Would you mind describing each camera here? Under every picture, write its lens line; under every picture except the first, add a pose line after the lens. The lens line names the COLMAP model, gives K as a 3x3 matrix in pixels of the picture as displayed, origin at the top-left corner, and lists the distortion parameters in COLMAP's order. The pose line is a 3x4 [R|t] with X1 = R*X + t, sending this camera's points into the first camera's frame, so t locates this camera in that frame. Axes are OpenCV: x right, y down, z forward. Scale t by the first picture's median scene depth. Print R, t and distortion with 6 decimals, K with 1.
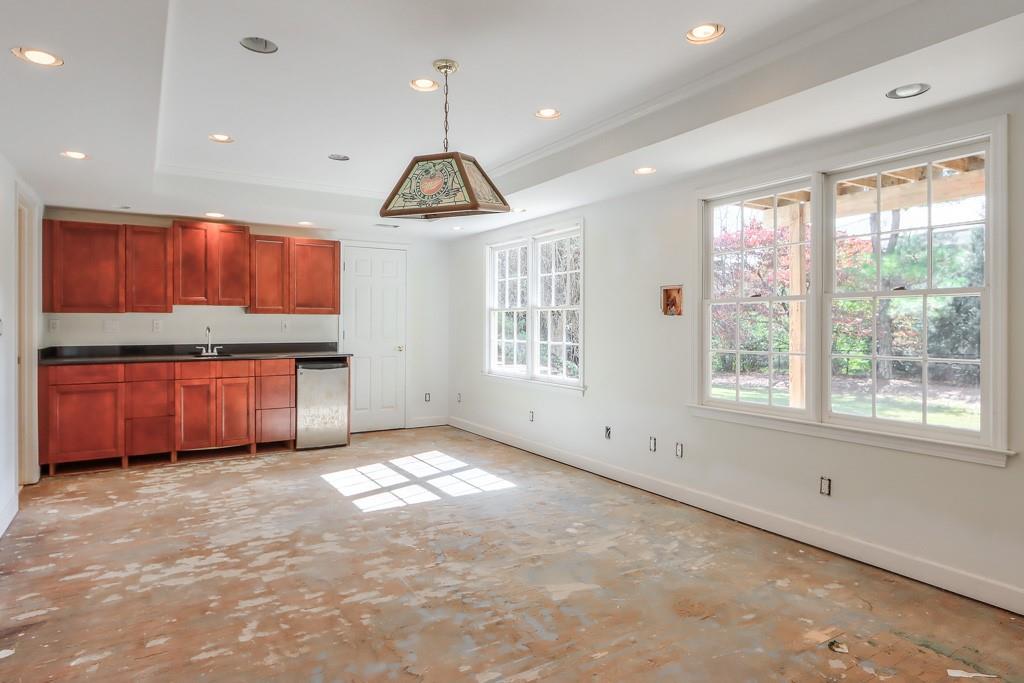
lens RADIAL K [[580.0, 0, 511.9], [0, 580.0, 333.0], [0, 0, 1]] dist [0.006793, 0.001804]
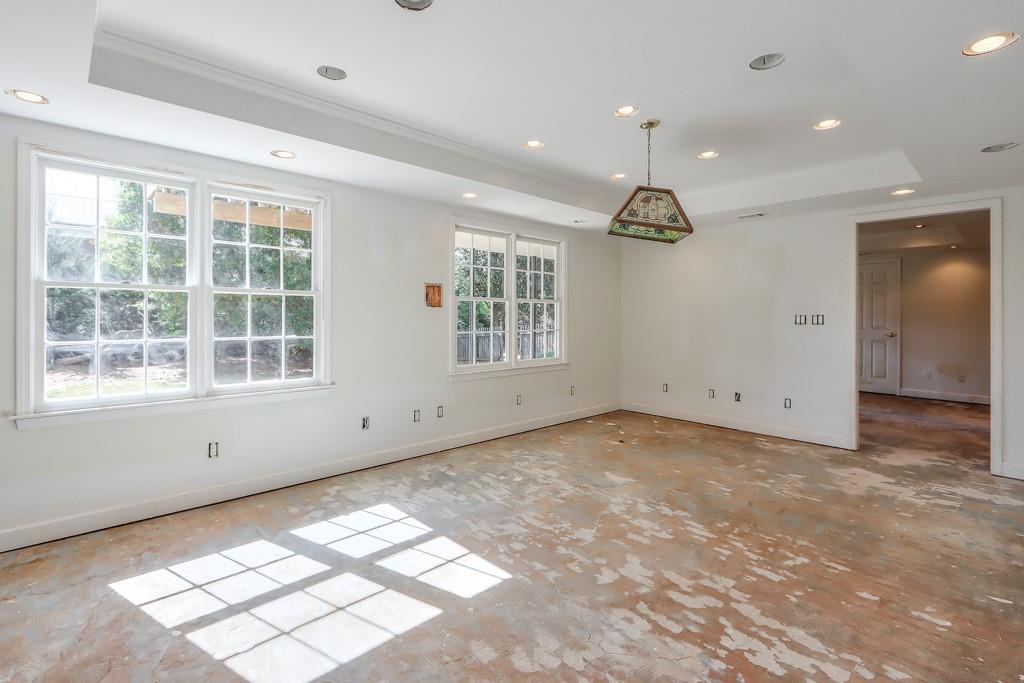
lens RADIAL K [[476.6, 0, 511.1], [0, 476.6, 316.2], [0, 0, 1]] dist [0.003930, -0.000695]
pose [[-0.191468, -0.003448, 0.981493, -1.080145], [0.009962, 0.999935, 0.005456, -0.019912], [-0.981448, 0.010823, -0.191422, 1.445276]]
